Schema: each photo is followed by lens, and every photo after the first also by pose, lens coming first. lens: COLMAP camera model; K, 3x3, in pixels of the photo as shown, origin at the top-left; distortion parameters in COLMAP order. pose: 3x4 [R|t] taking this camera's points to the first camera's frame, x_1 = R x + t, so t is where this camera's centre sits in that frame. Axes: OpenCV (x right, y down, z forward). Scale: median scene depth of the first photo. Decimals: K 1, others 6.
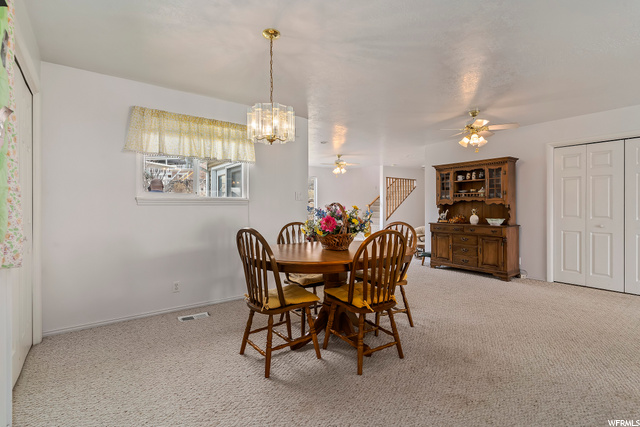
lens RADIAL K [[304.9, 0, 319.2], [0, 304.9, 211.5], [0, 0, 1]] dist [0.002381, 0.001792]
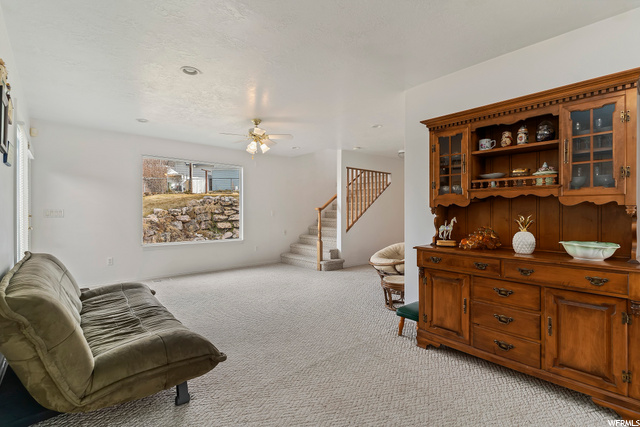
lens RADIAL K [[304.9, 0, 317.3], [0, 304.9, 213.2], [0, 0, 1]] dist [0.002381, 0.001792]
pose [[0.997941, 0.002587, 0.064083, 0.195777], [-0.001960, 0.999950, -0.009846, -0.008205], [-0.064105, 0.009700, 0.997896, 0.582321]]
